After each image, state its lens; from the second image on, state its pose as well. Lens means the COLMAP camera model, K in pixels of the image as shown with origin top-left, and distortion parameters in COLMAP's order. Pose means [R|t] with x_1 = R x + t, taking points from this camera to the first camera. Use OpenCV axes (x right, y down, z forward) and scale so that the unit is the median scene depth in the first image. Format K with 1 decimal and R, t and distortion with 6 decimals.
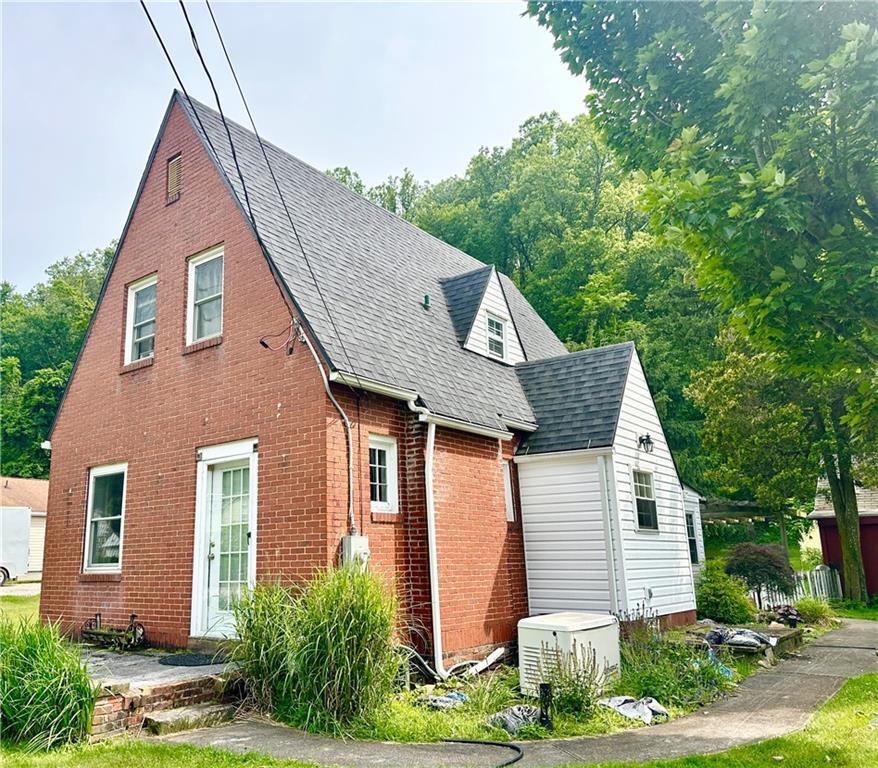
lens RADIAL K [[717.1, 0, 395.8], [0, 717.1, 384.7], [0, 0, 1]] dist [0.121099, -0.175548]
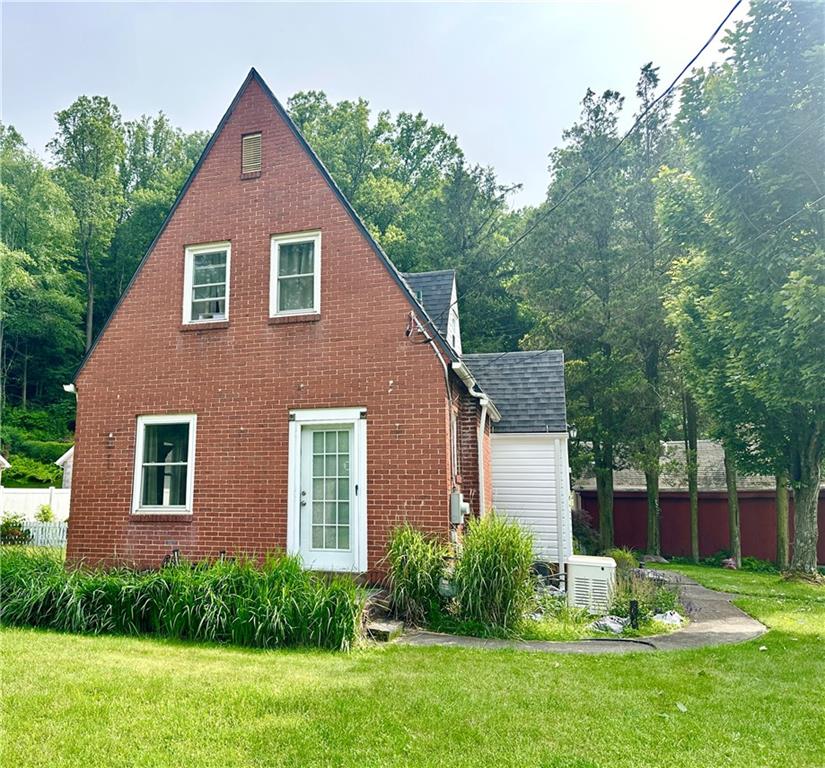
lens RADIAL K [[716.4, 0, 331.9], [0, 716.4, 385.1], [0, 0, 1]] dist [0.092484, -0.002501]
pose [[0.936305, 0.093866, 0.338411, -0.564565], [-0.113136, 0.992867, 0.037626, -0.000719], [-0.332466, -0.073516, 0.940246, -0.079920]]
